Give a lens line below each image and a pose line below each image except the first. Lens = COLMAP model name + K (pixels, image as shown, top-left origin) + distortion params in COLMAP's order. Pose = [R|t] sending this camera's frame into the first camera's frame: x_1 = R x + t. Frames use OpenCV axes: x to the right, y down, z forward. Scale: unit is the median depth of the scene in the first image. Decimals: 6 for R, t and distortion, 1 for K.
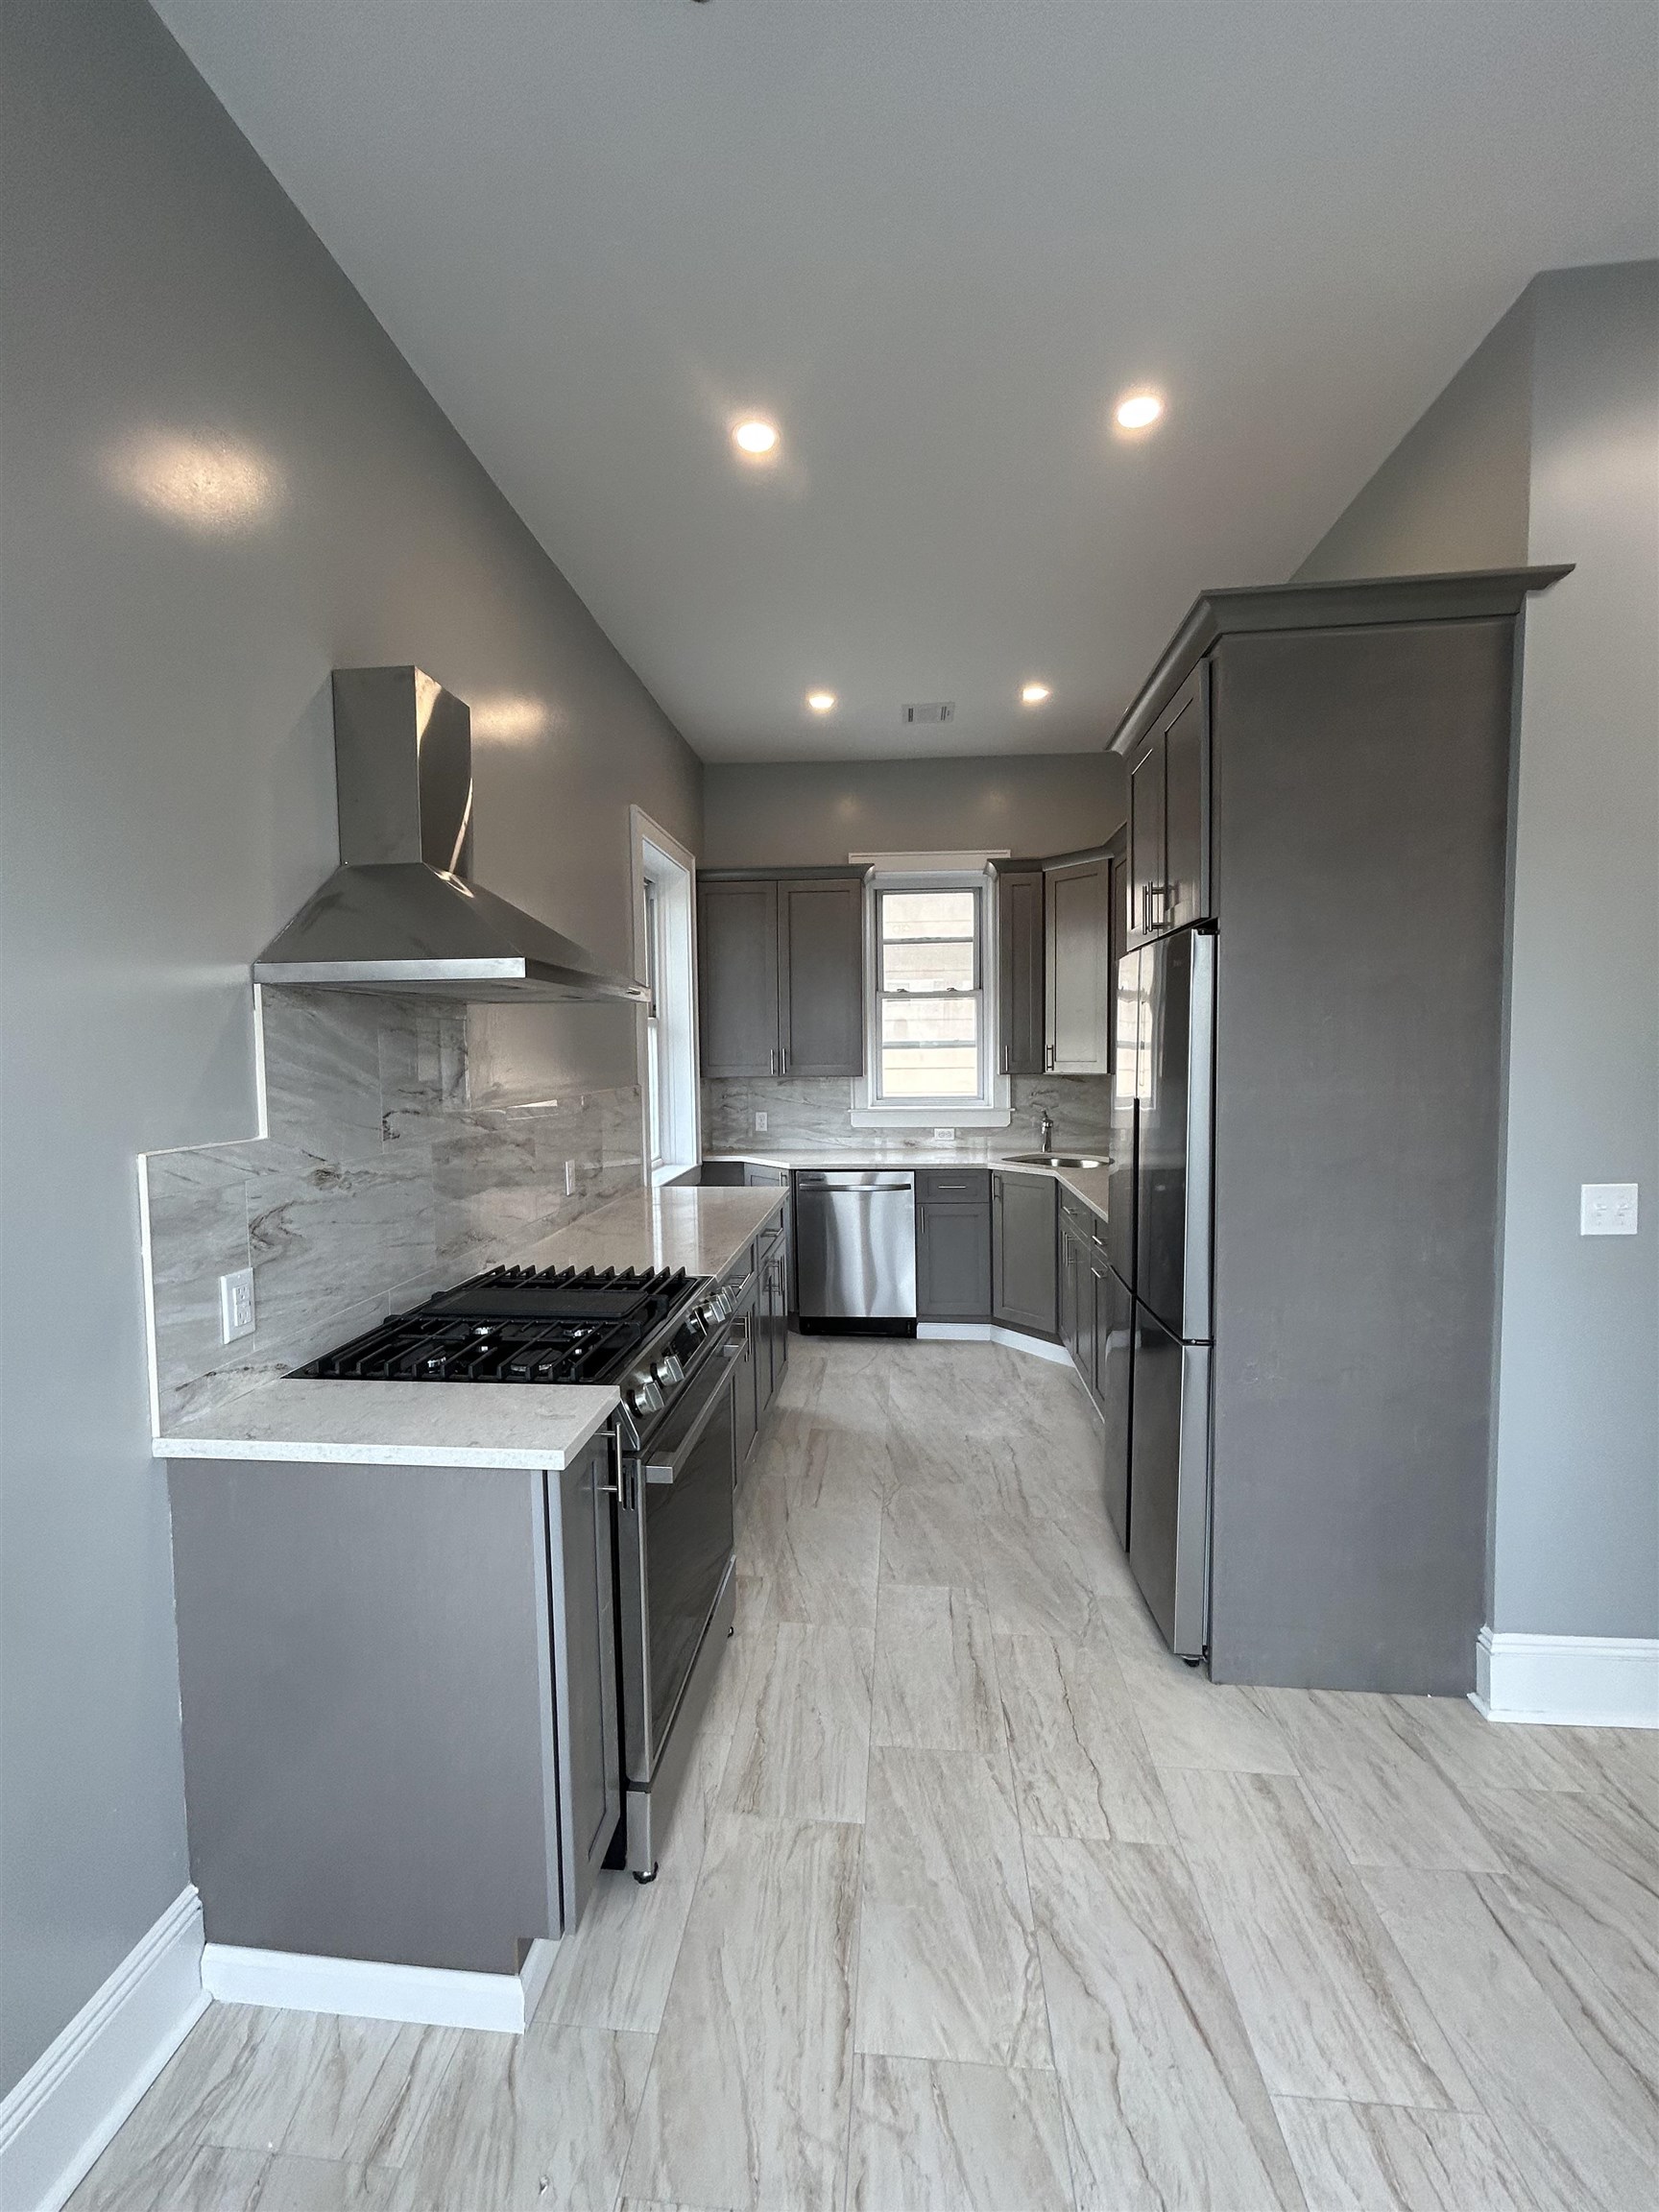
lens RADIAL K [[892.8, 0, 832.8], [0, 892.8, 1103.8], [0, 0, 1]] dist [0.008982, -0.000093]
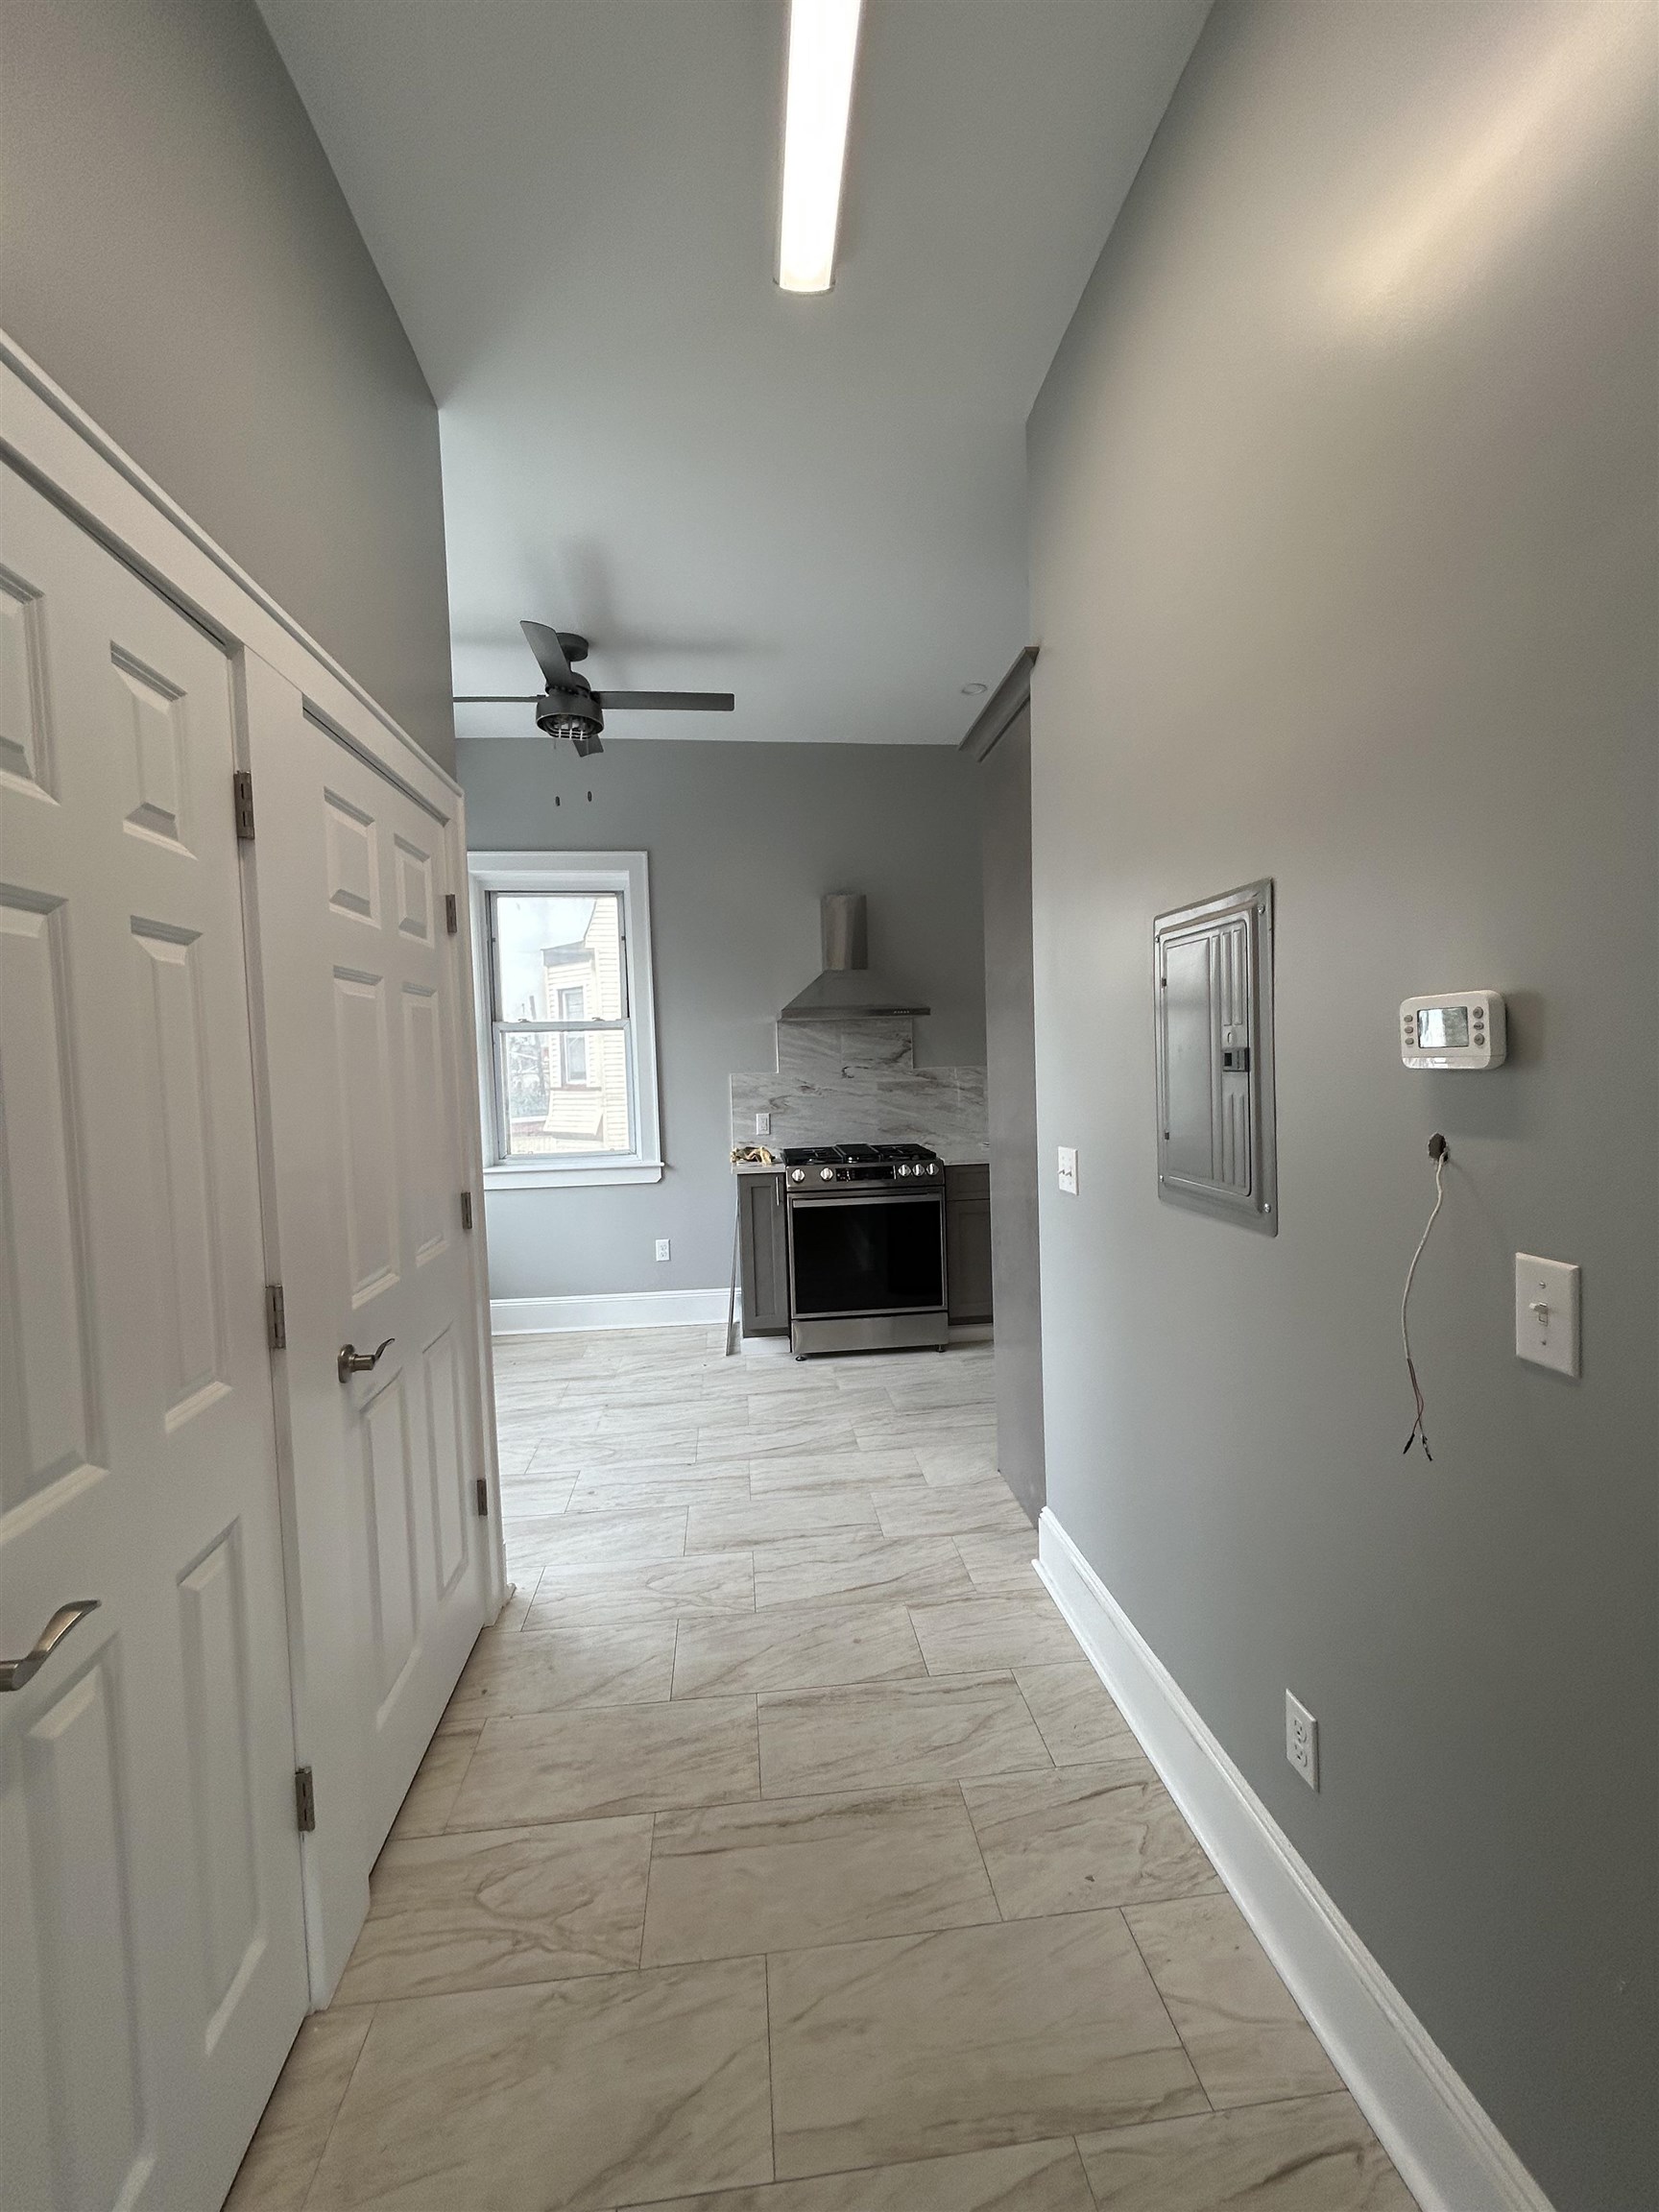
lens RADIAL K [[892.8, 0, 828.2], [0, 892.8, 1099.0], [0, 0, 1]] dist [0.008982, -0.000093]
pose [[0.181391, 0.044349, -0.982410, 2.248612], [-0.029082, 0.998788, 0.039719, 0.001382], [0.982981, 0.021366, 0.182461, 0.579601]]
